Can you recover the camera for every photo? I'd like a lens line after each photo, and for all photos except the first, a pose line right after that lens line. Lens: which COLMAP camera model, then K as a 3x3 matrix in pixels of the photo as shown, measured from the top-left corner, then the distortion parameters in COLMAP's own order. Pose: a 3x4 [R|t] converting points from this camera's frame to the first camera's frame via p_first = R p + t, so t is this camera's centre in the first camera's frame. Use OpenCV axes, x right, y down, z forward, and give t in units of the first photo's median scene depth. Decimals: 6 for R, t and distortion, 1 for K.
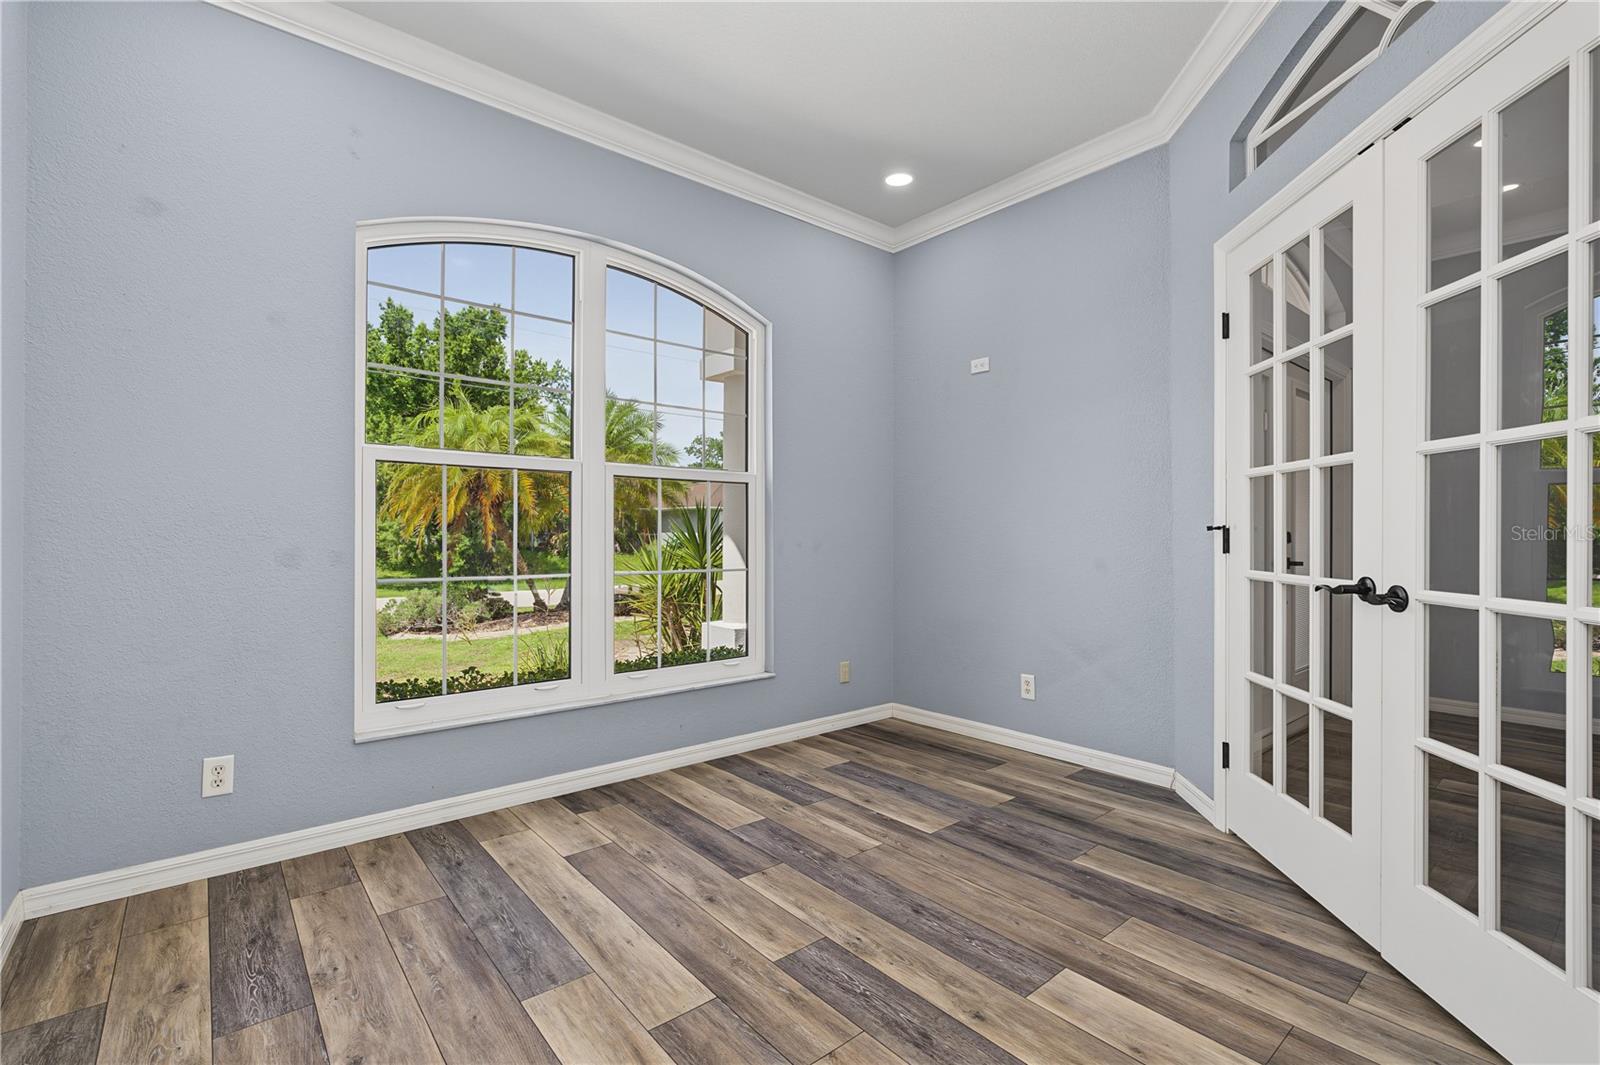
lens RADIAL K [[720.9, 0, 804.4], [0, 720.9, 530.9], [0, 0, 1]] dist [-0.008343, 0.001195]
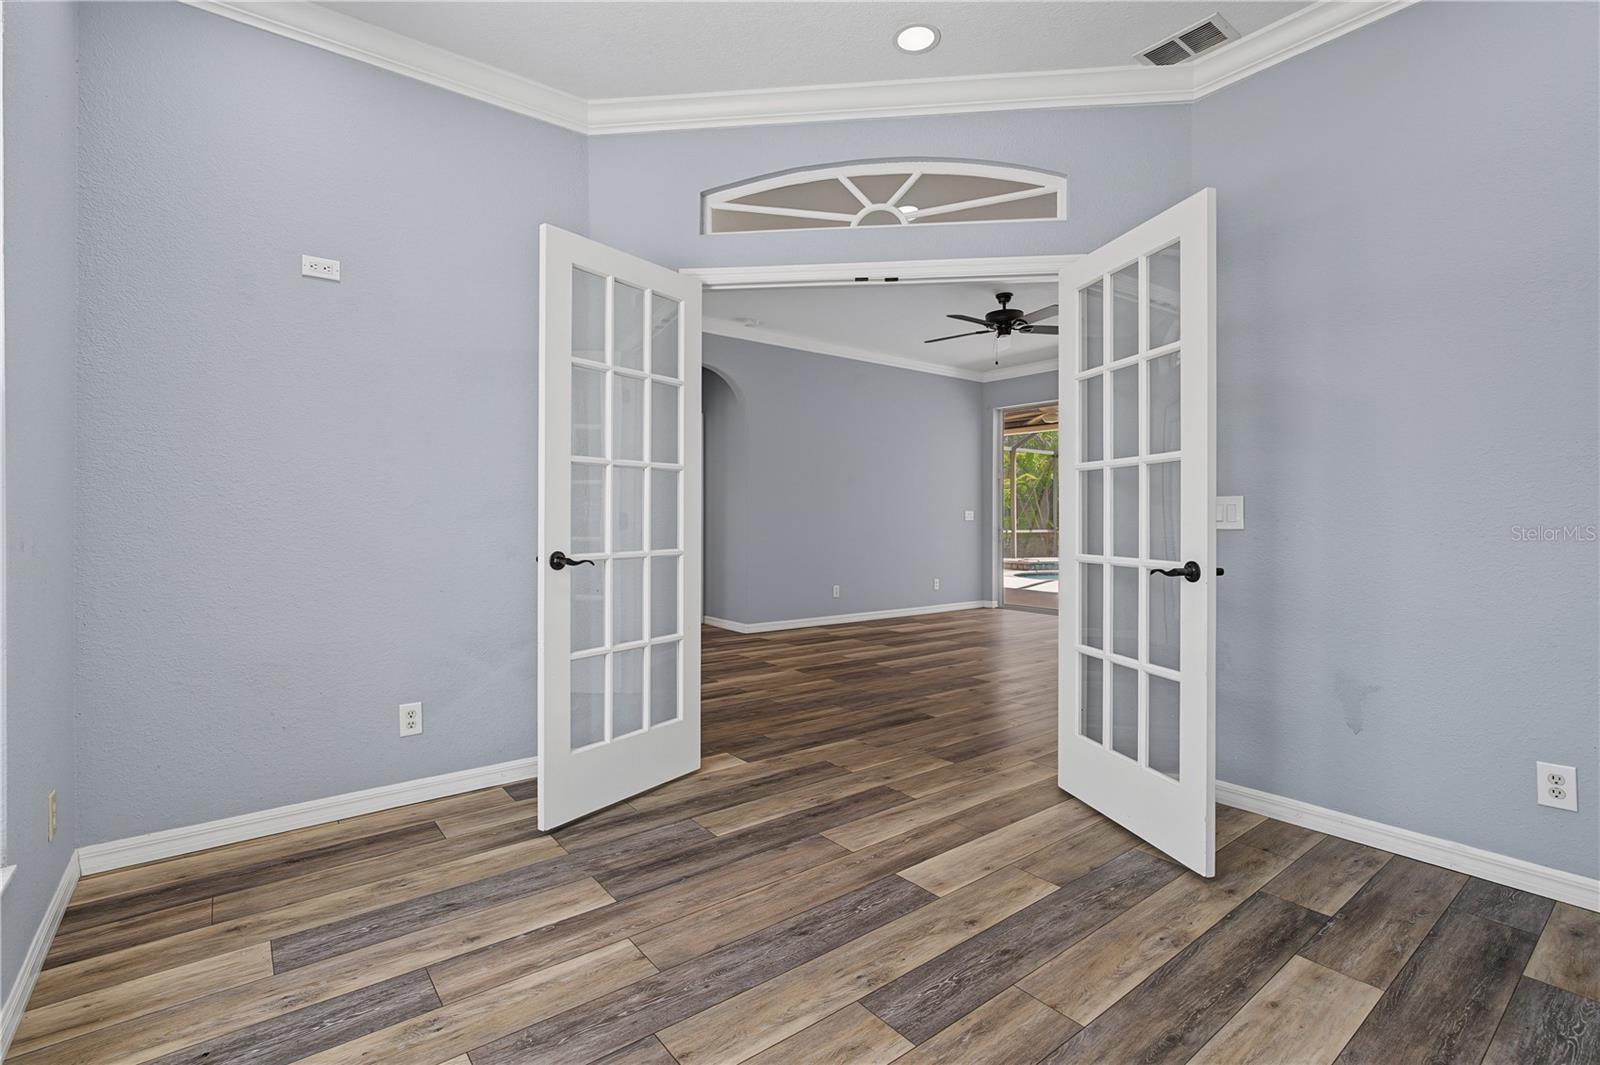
lens RADIAL K [[720.9, 0, 804.4], [0, 720.9, 530.9], [0, 0, 1]] dist [-0.008343, 0.001195]
pose [[0.036075, -0.016823, 0.999207, -0.666407], [-0.007532, 0.999825, 0.017106, 0.000231], [-0.999321, -0.008143, 0.035942, 0.859105]]
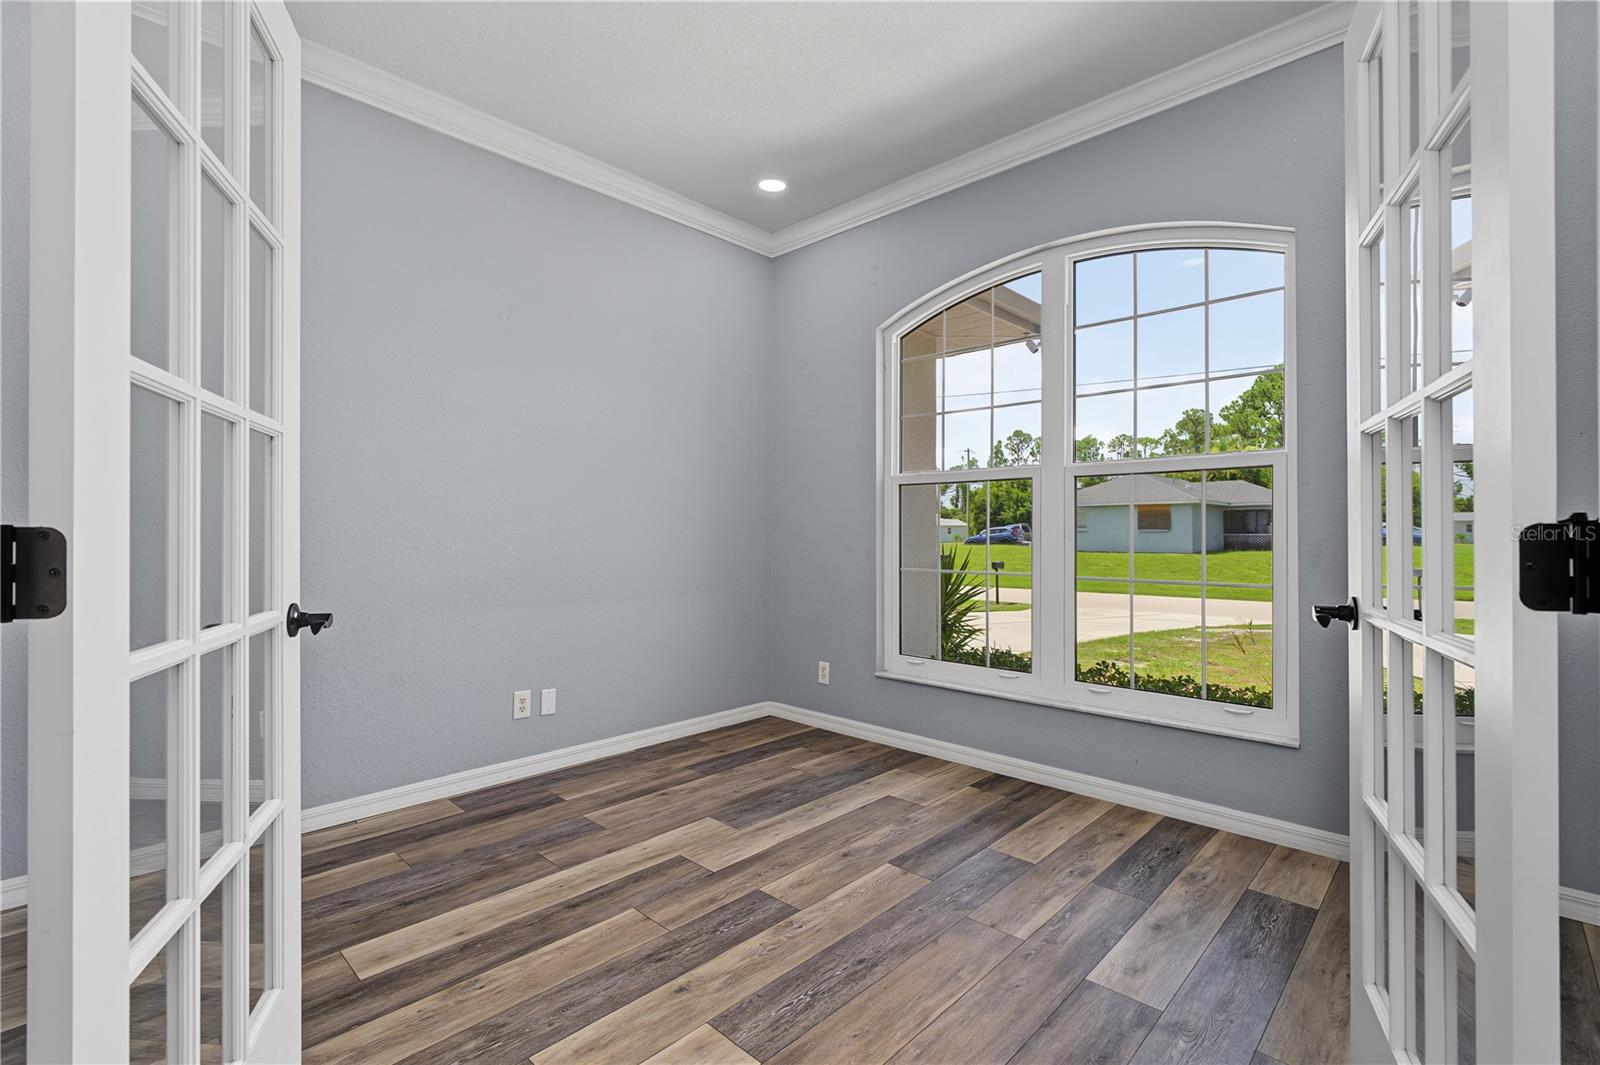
lens RADIAL K [[720.9, 0, 804.4], [0, 720.9, 530.9], [0, 0, 1]] dist [-0.008343, 0.001195]
pose [[0.102742, -0.004535, -0.994698, 0.921752], [0.004627, 0.999981, -0.004082, -0.002663], [0.994697, -0.004184, 0.102761, 0.744192]]
